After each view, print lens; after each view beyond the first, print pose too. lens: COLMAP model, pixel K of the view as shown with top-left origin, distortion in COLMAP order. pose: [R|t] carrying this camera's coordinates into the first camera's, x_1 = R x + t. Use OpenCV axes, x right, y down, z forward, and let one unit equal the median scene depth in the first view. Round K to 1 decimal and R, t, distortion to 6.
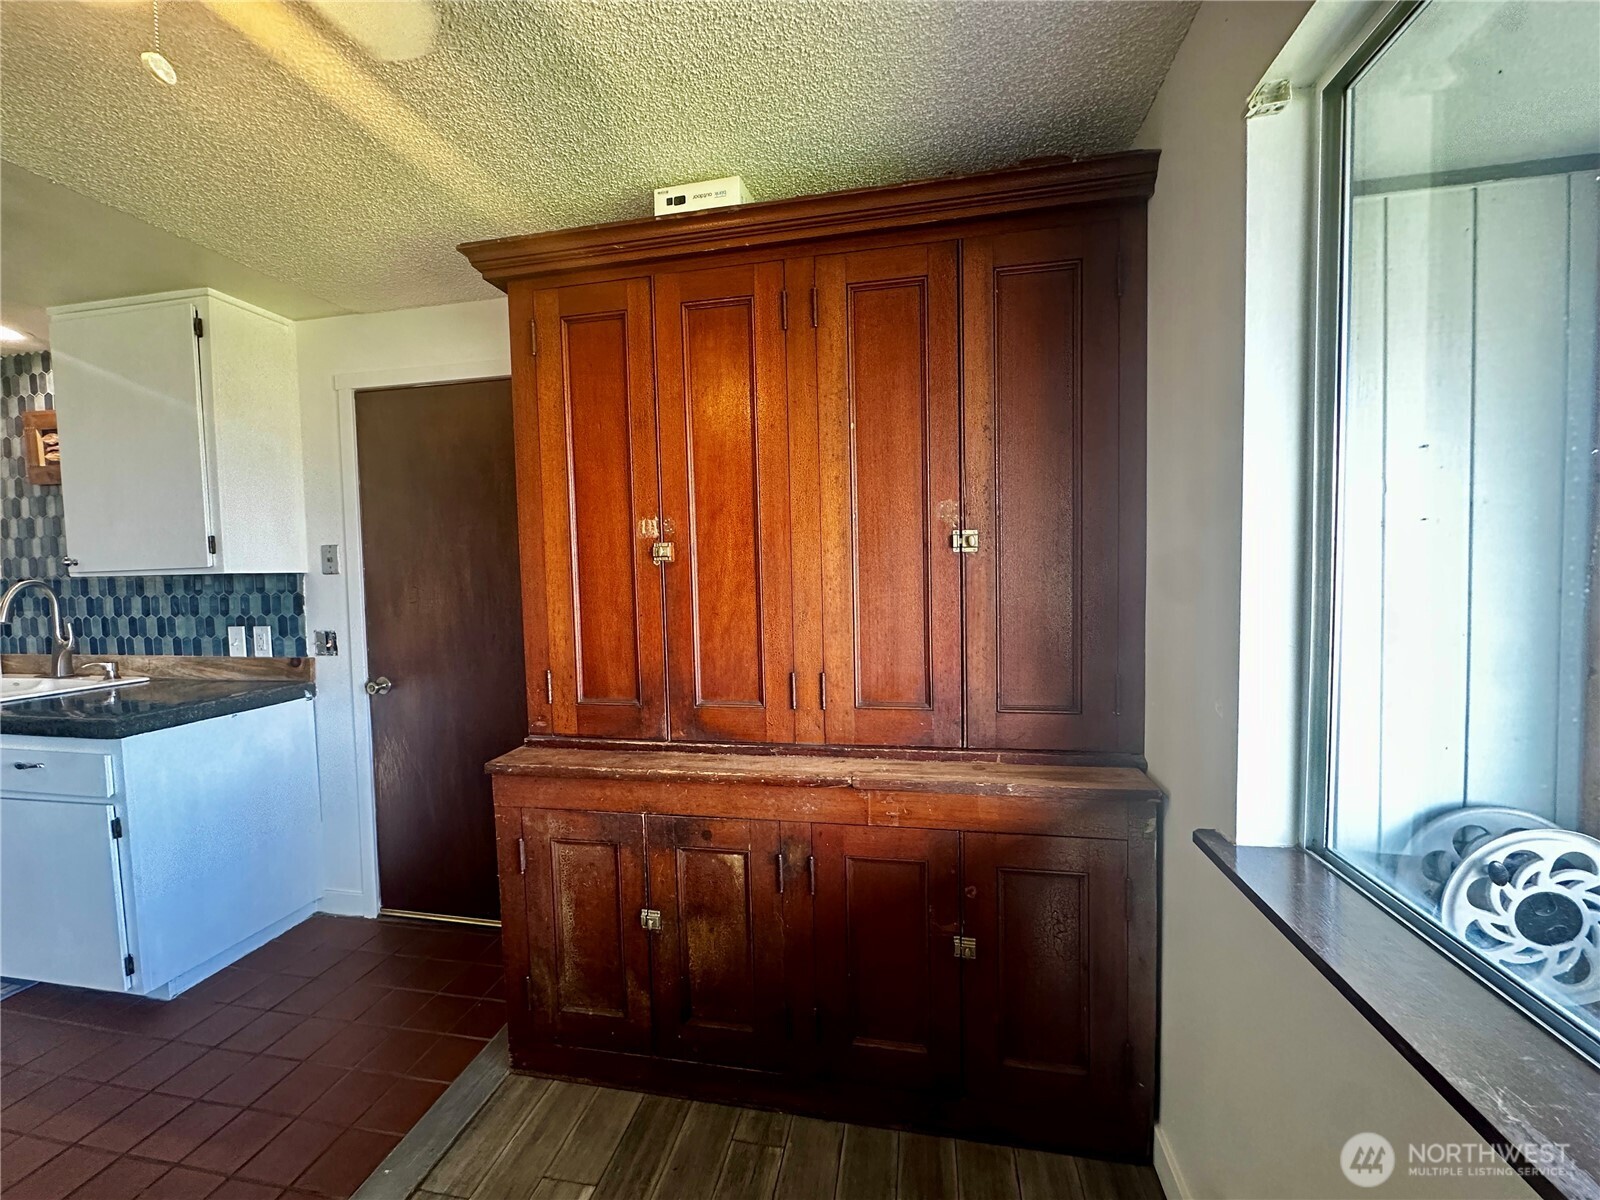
lens RADIAL K [[638.3, 0, 793.0], [0, 638.3, 599.3], [0, 0, 1]] dist [-0.001775, -0.000932]
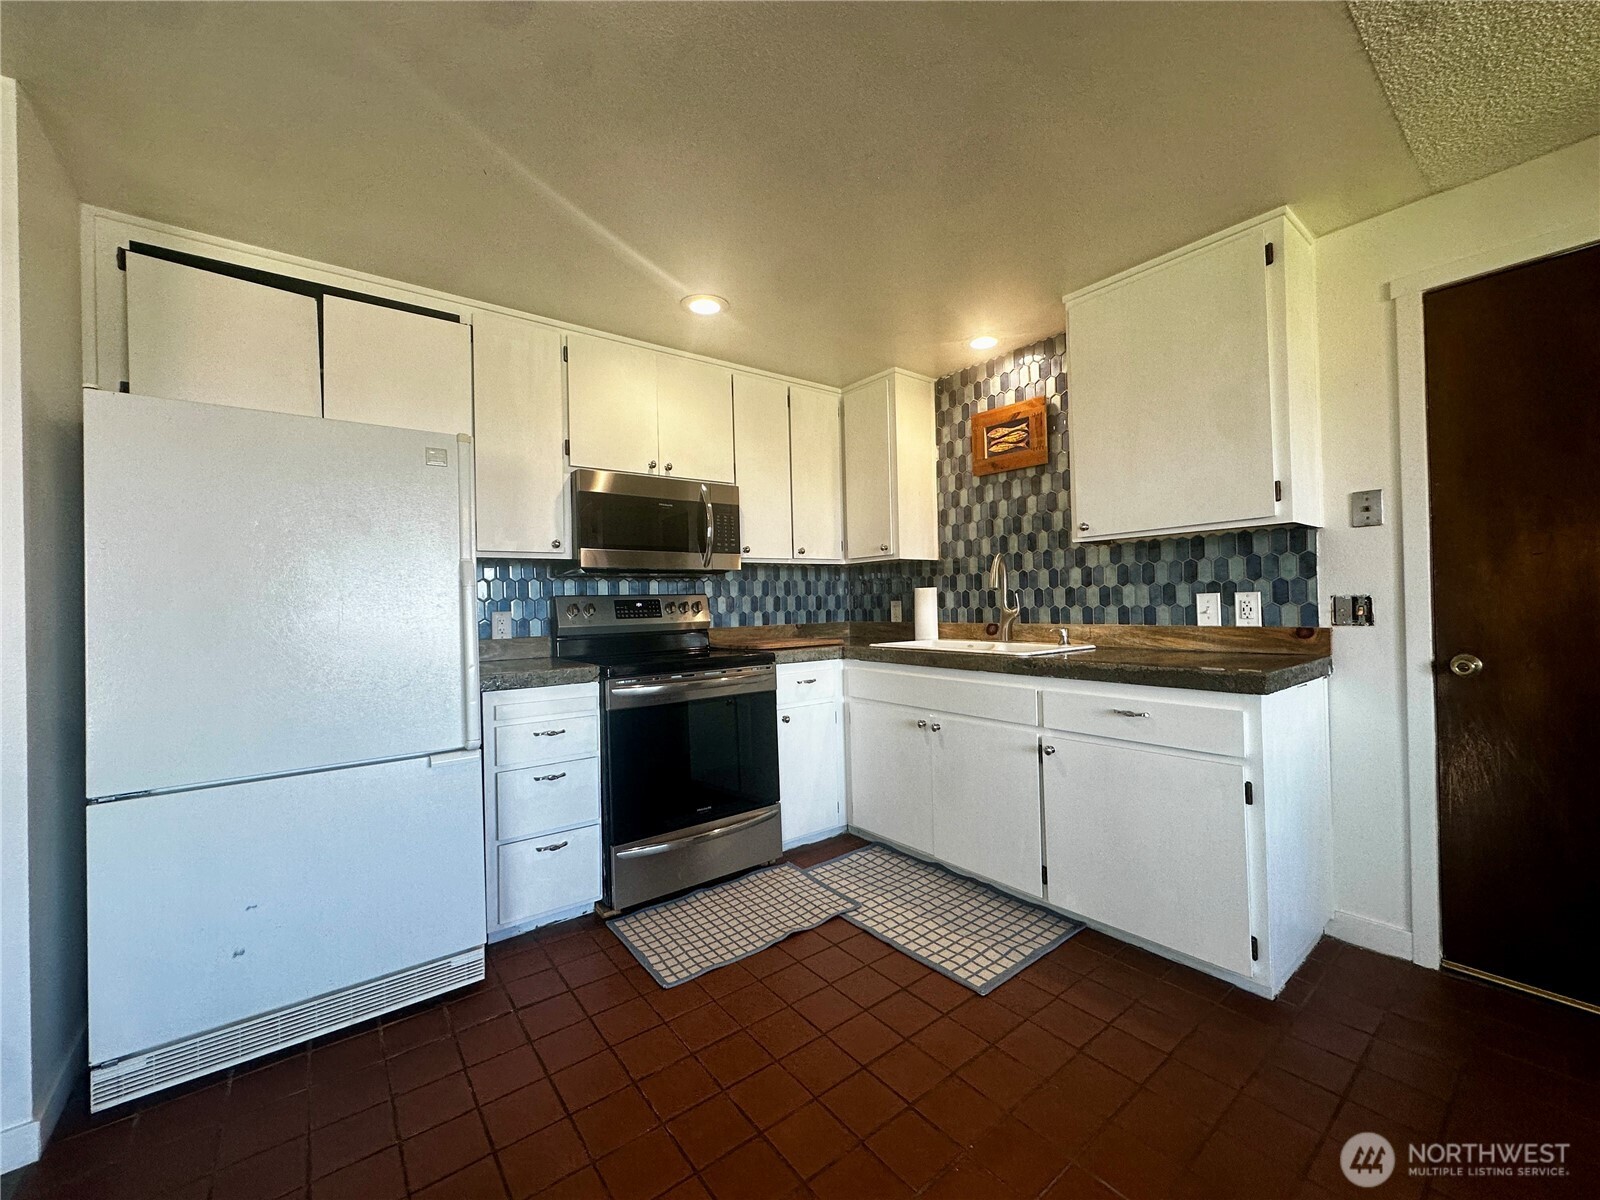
lens RADIAL K [[638.3, 0, 789.9], [0, 638.3, 598.8], [0, 0, 1]] dist [-0.001775, -0.000932]
pose [[0.756438, -0.004599, -0.654050, -0.719937], [-0.021160, 0.999280, -0.031499, 0.092373], [0.653723, 0.037667, 0.755796, -0.103745]]
